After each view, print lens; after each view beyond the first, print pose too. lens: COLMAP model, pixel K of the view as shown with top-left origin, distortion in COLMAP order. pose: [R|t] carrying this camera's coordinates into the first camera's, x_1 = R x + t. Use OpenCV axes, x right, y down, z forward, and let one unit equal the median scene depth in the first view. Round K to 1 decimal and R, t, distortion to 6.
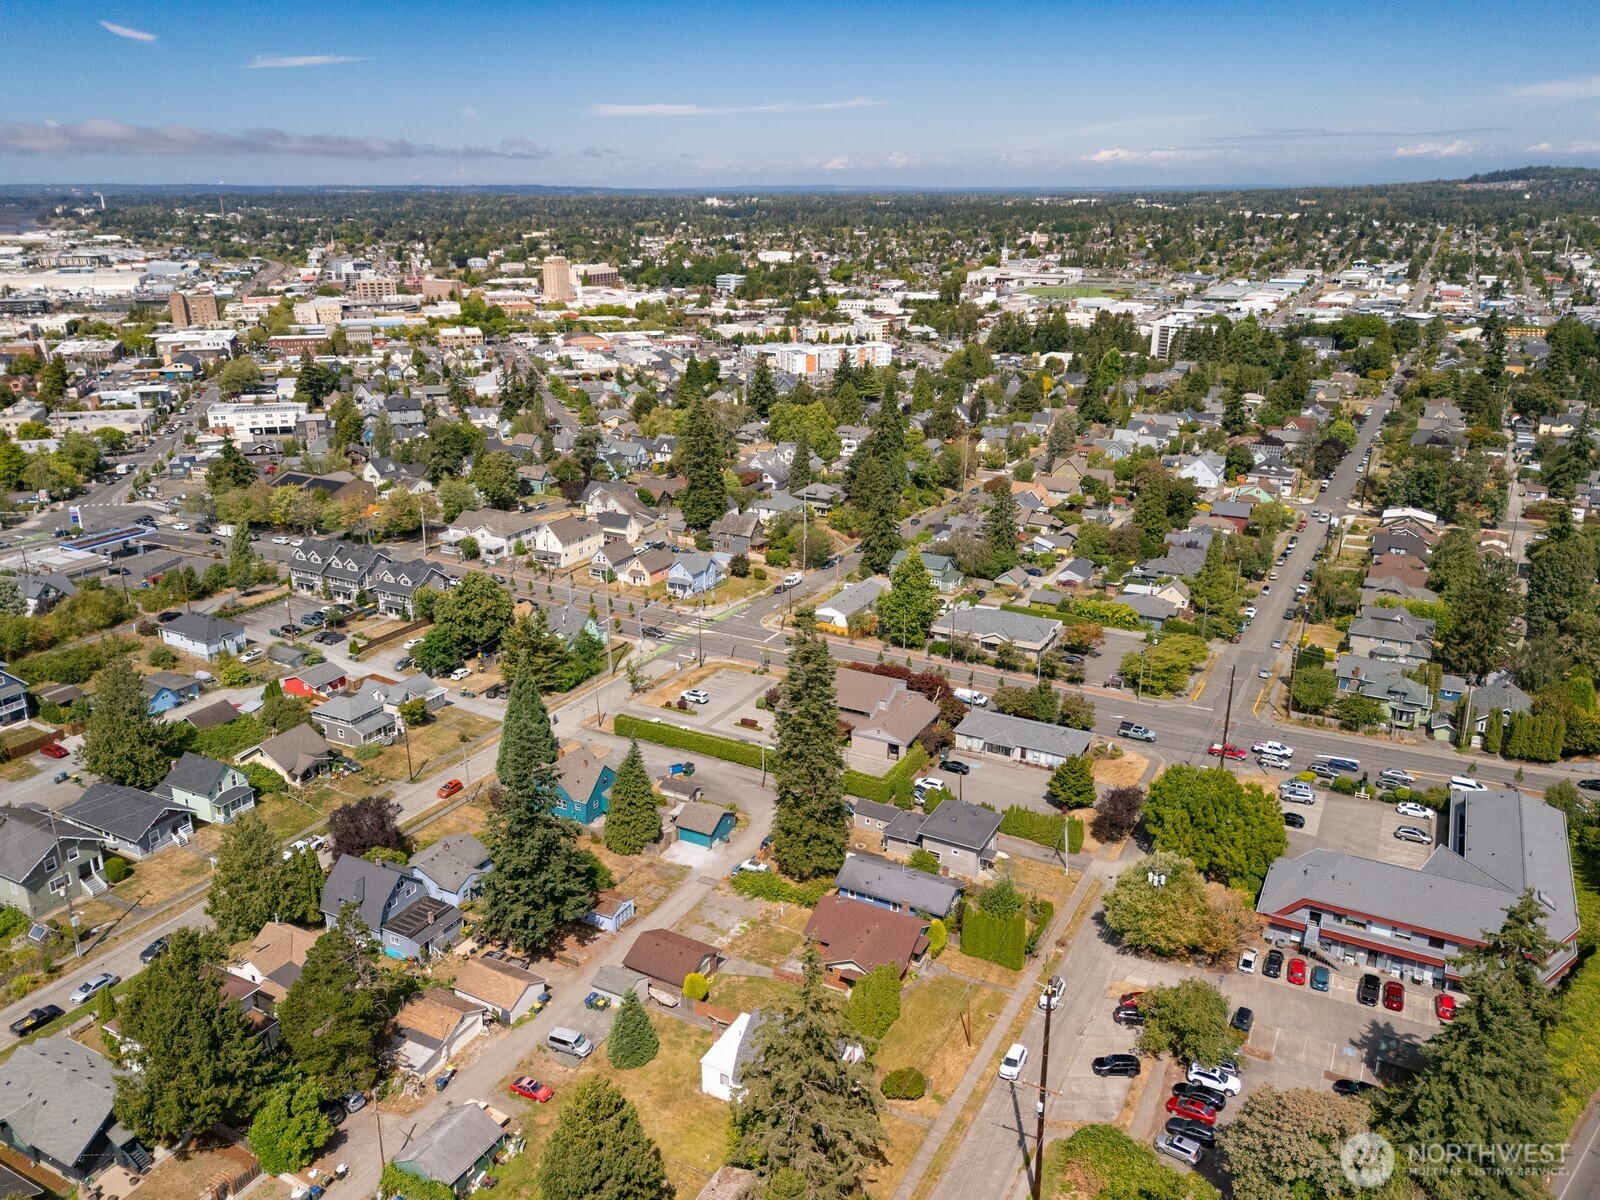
lens RADIAL K [[1187.6, 0, 806.2], [0, 1187.6, 606.8], [0, 0, 1]] dist [0.083169, -0.083467]
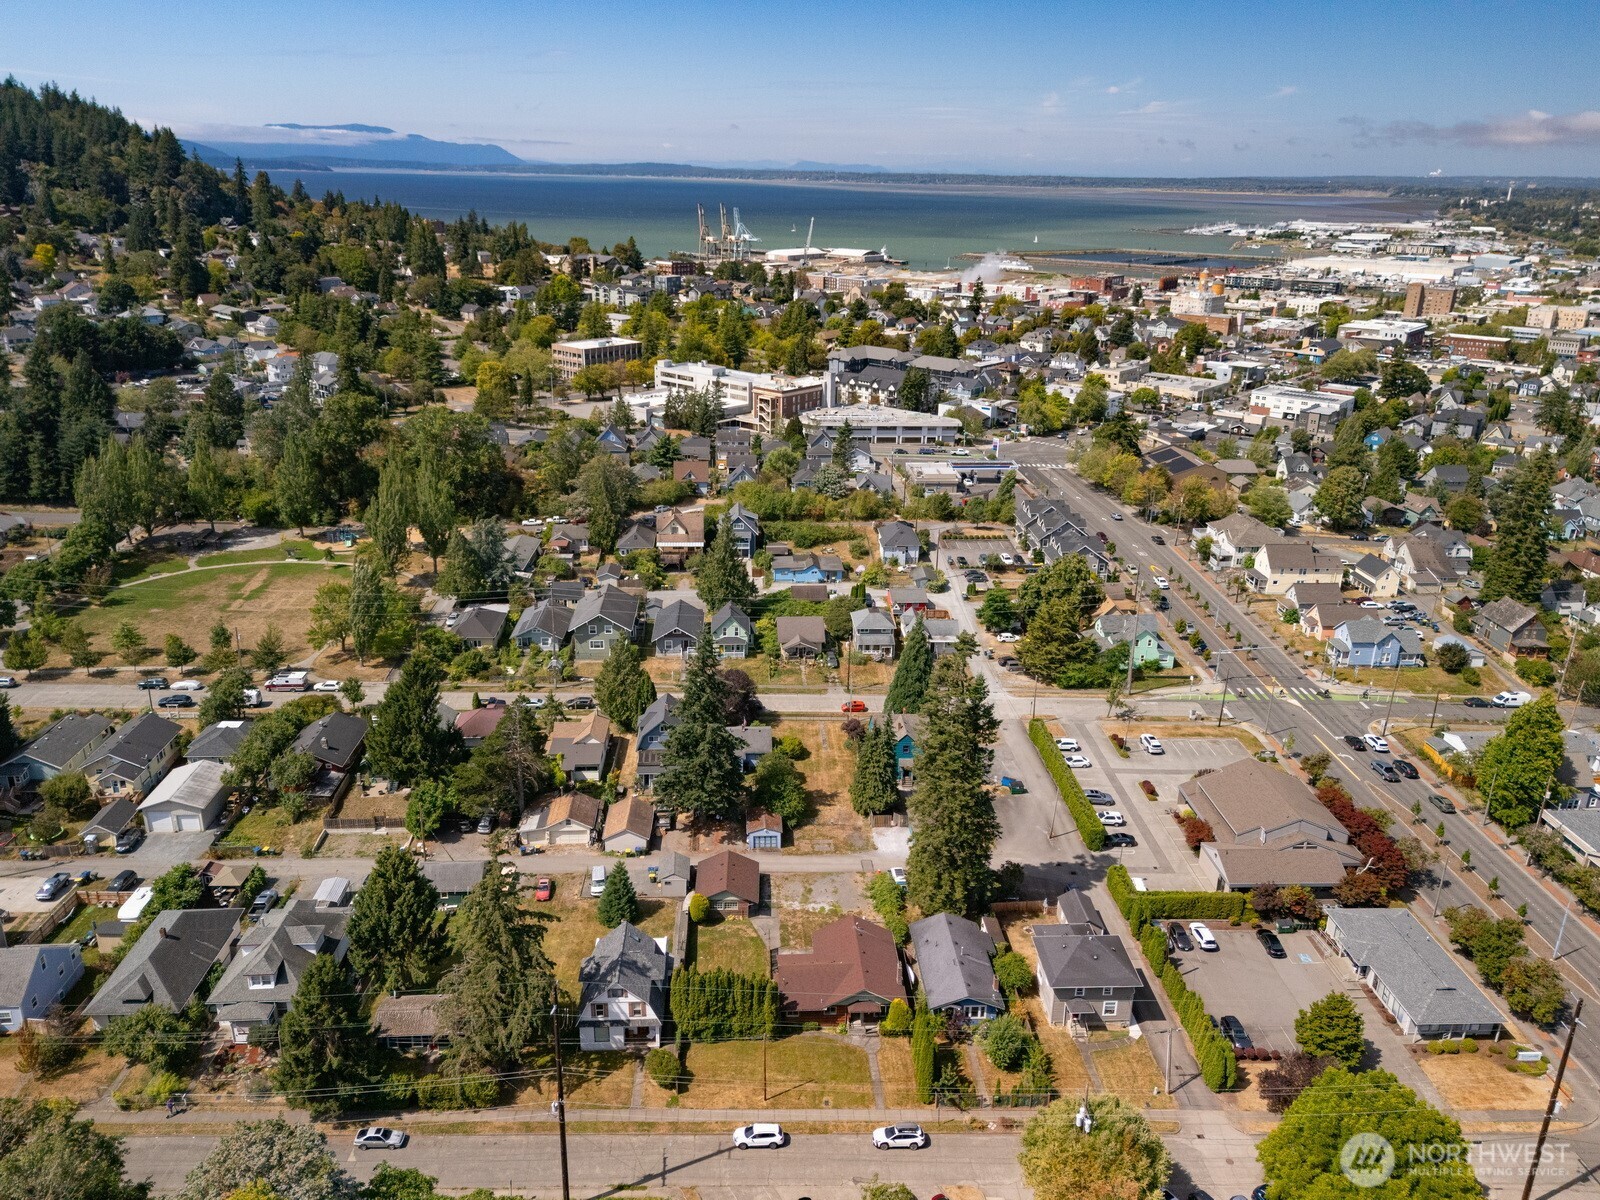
lens RADIAL K [[1187.6, 0, 806.2], [0, 1187.6, 606.8], [0, 0, 1]] dist [0.083169, -0.083467]
pose [[0.515288, 0.303807, -0.801361, 0.360397], [-0.299094, 0.940016, 0.164052, -0.070803], [0.803132, 0.155148, 0.575246, 0.197074]]
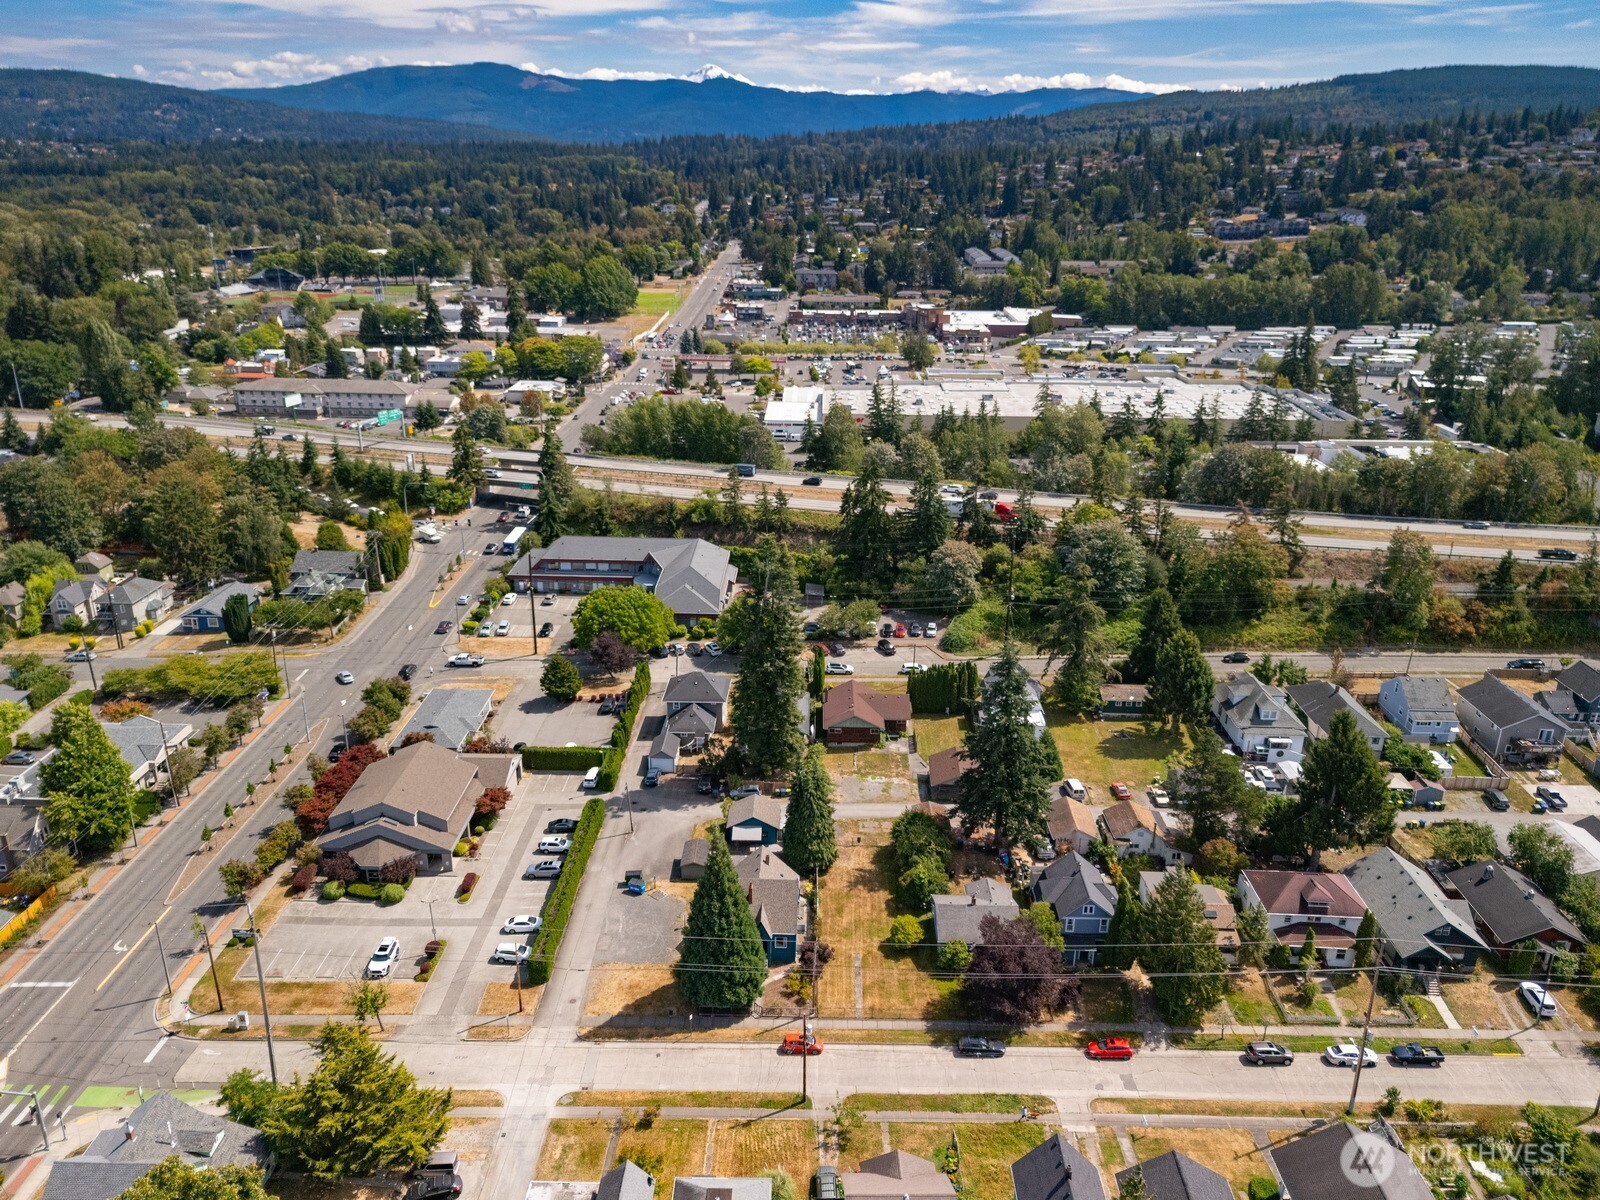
lens RADIAL K [[1187.6, 0, 806.2], [0, 1187.6, 606.8], [0, 0, 1]] dist [0.083169, -0.083467]
pose [[-0.465549, -0.315632, 0.826826, -0.507989], [0.278021, 0.834791, 0.475214, -0.244296], [-0.840219, 0.451111, -0.300884, 0.734786]]
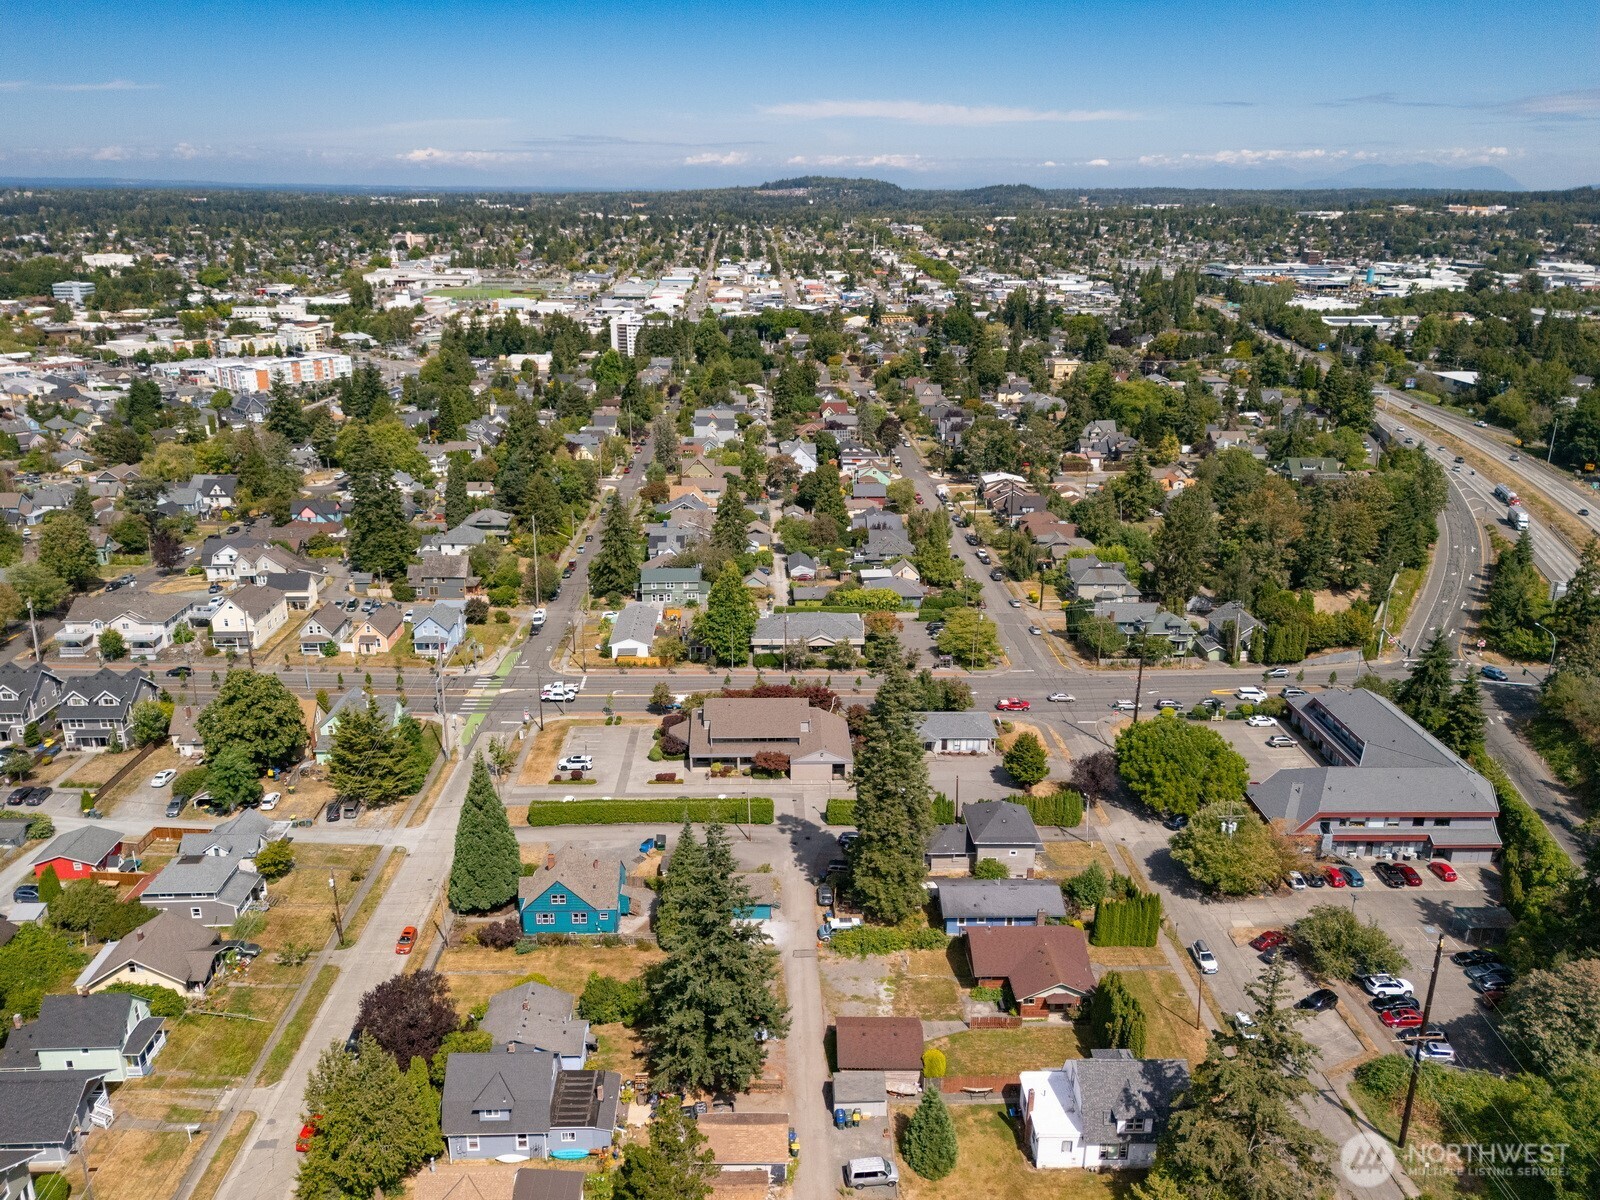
lens RADIAL K [[1187.6, 0, 806.2], [0, 1187.6, 606.8], [0, 0, 1]] dist [0.083169, -0.083467]
pose [[0.871559, -0.155800, 0.464877, -0.260679], [0.155920, 0.987020, 0.038472, -0.034990], [-0.464837, 0.038953, 0.884539, 0.111696]]
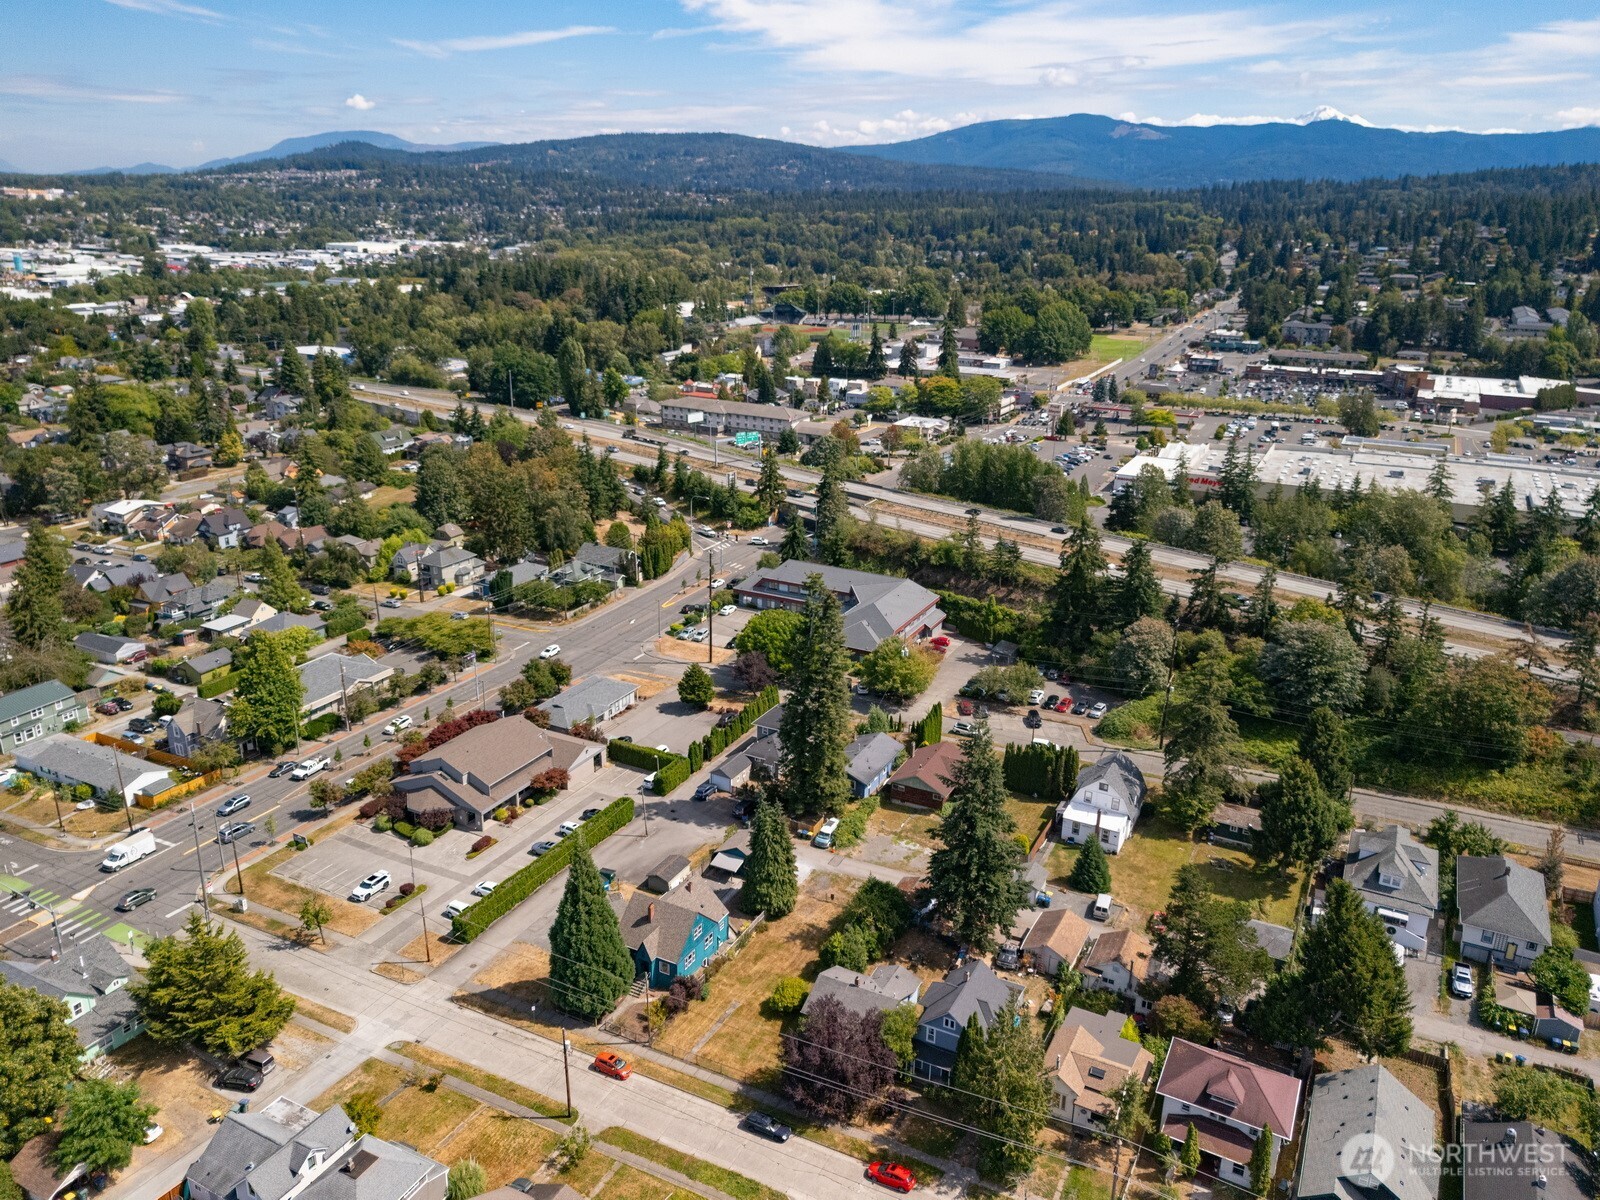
lens RADIAL K [[1187.6, 0, 806.2], [0, 1187.6, 606.8], [0, 0, 1]] dist [0.083169, -0.083467]
pose [[-0.026548, -0.324929, 0.945366, -0.562148], [0.310359, 0.896287, 0.316776, -0.171447], [-0.950249, 0.301812, 0.077050, 0.518867]]
